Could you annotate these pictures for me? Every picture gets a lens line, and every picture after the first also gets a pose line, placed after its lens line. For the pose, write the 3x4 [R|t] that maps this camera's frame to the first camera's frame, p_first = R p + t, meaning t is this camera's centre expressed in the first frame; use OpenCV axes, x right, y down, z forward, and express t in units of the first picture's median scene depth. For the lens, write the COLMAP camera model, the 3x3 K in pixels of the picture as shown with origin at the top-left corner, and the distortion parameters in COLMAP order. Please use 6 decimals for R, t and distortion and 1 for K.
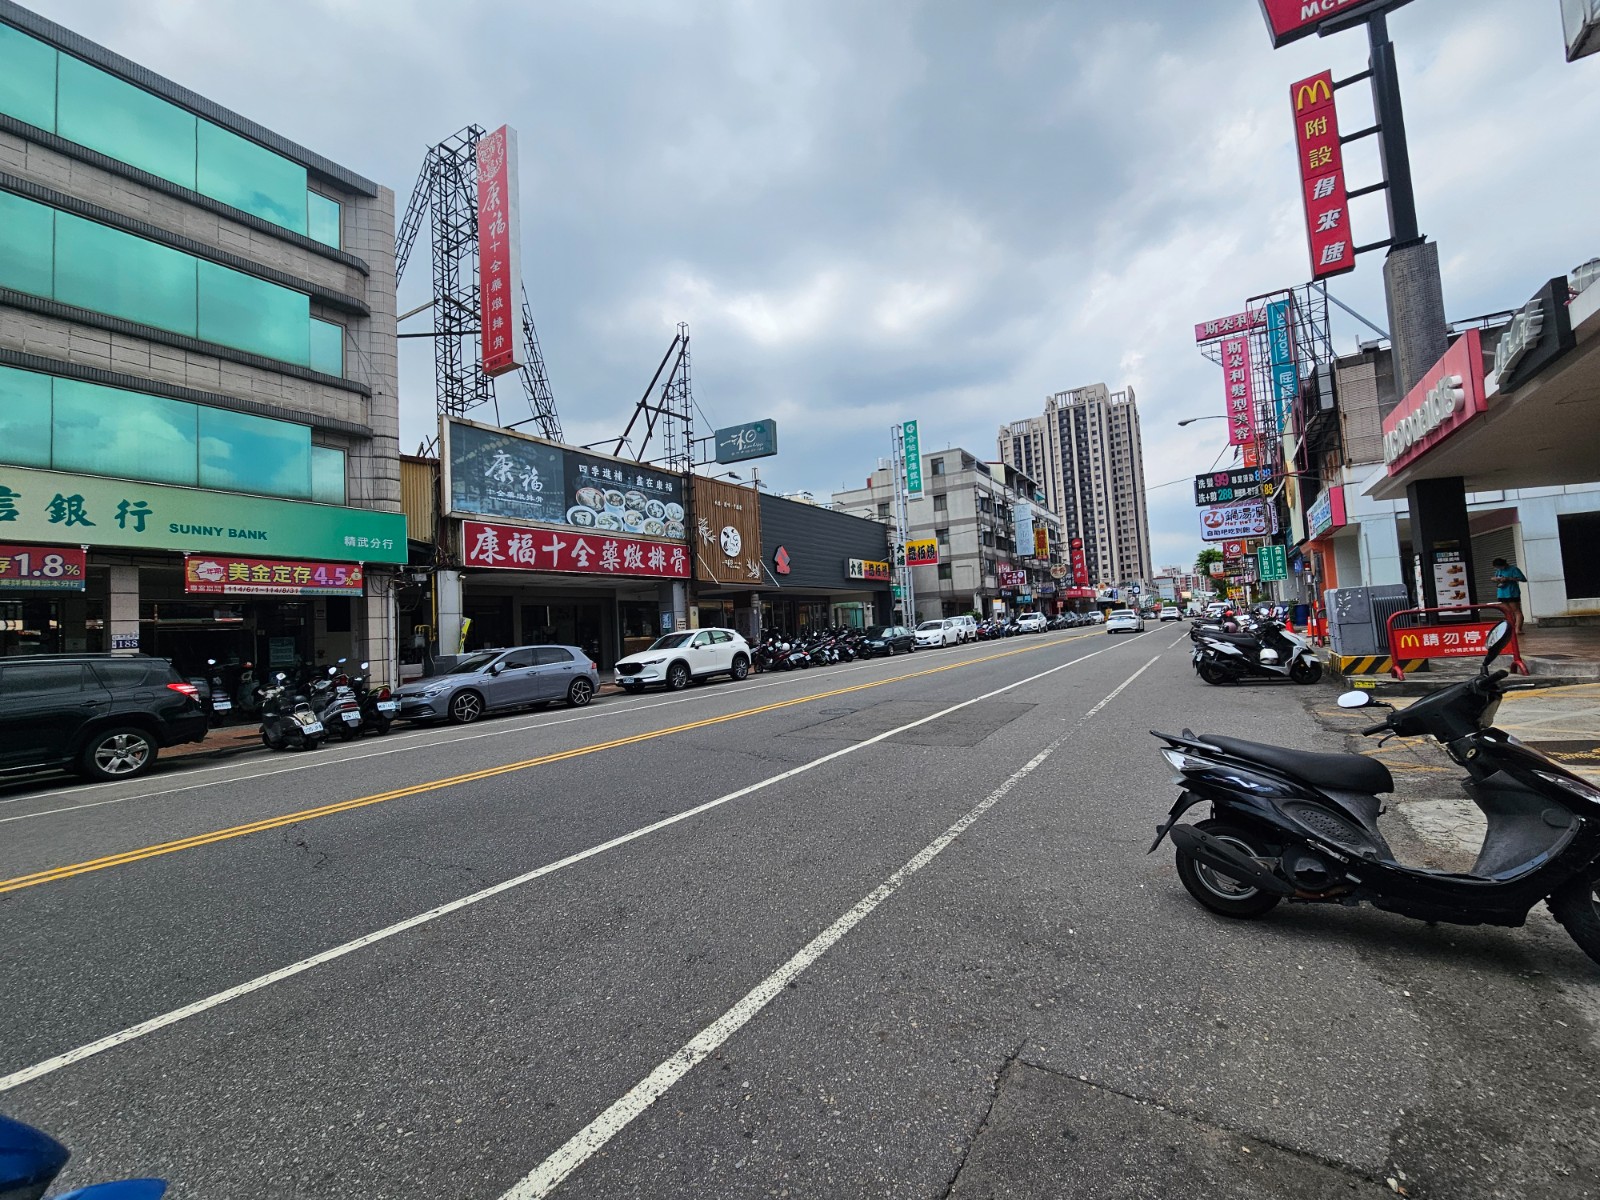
lens RADIAL K [[643.8, 0, 800.0], [0, 643.8, 600.0], [0, 0, 1]] dist [-0.000516, -0.000133]
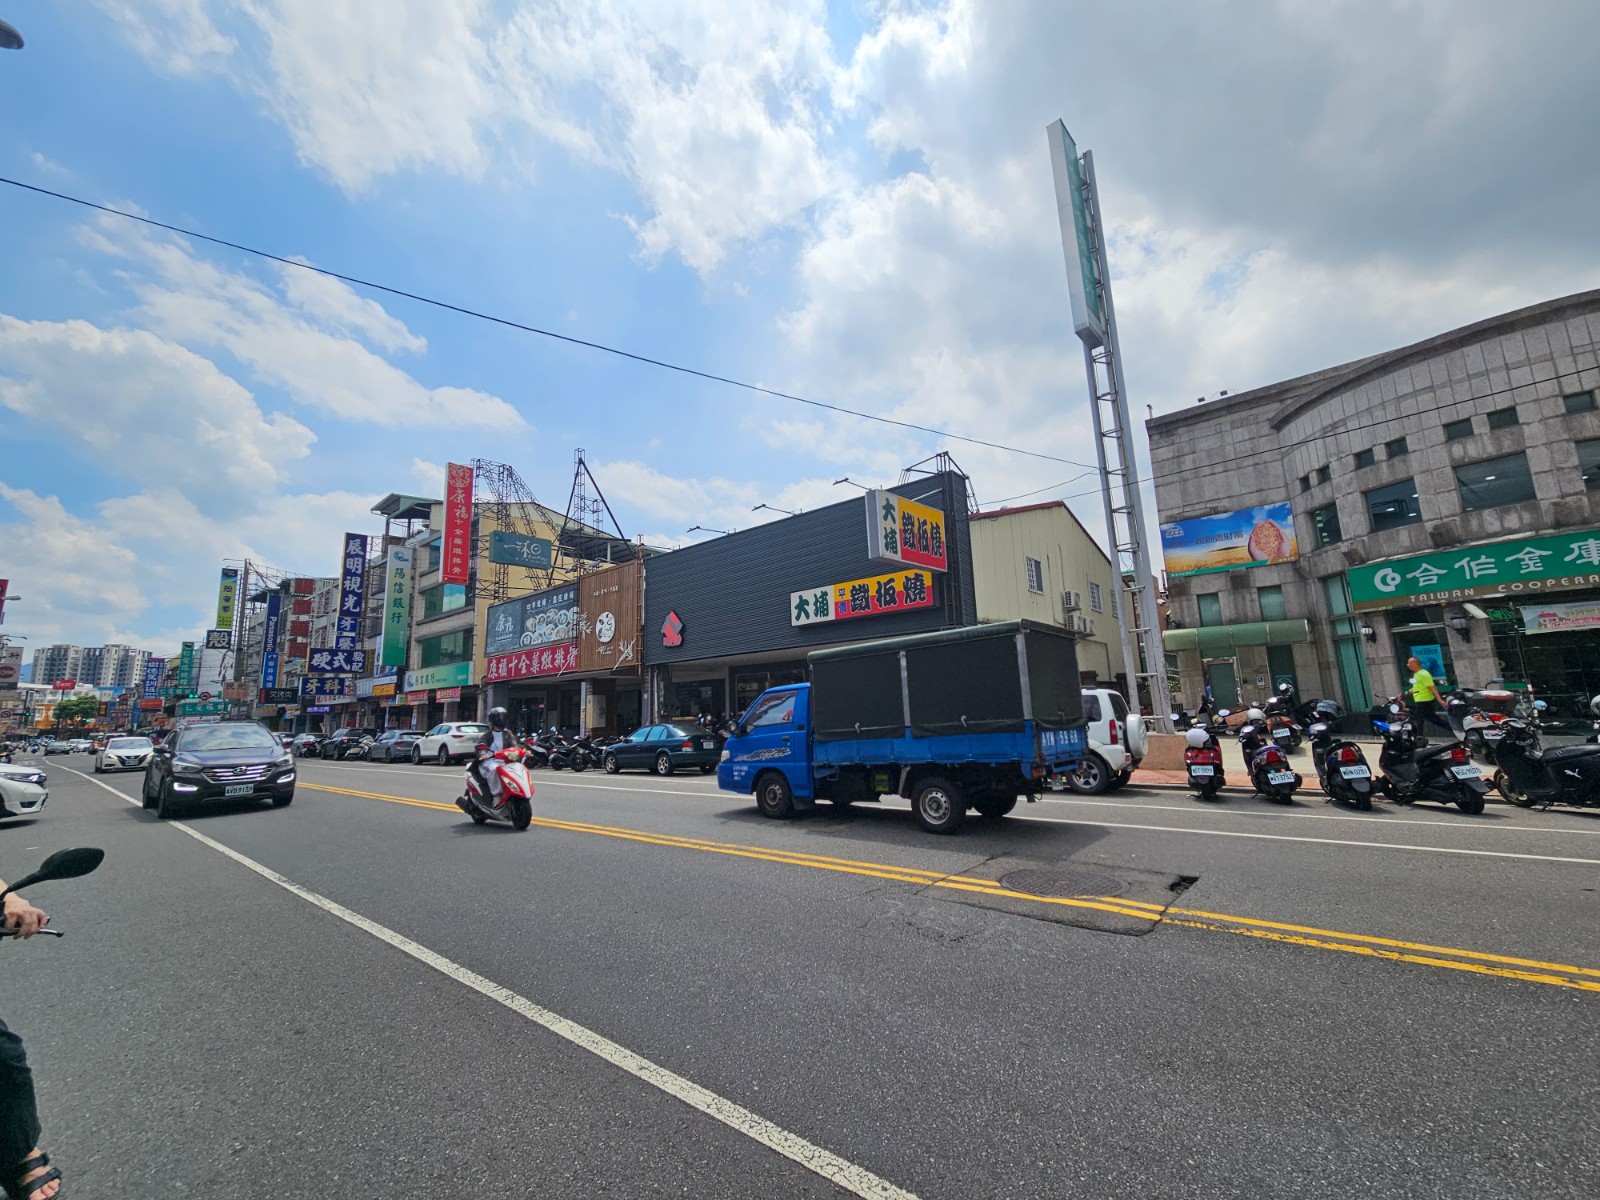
lens RADIAL K [[657.9, 0, 811.7], [0, 657.9, 595.2], [0, 0, 1]] dist [0.000050, 0.000028]
pose [[-0.124989, -0.115734, -0.985385, 0.987627], [0.087862, 0.987980, -0.127183, 0.019187], [0.988260, -0.102474, -0.113318, 1.660260]]
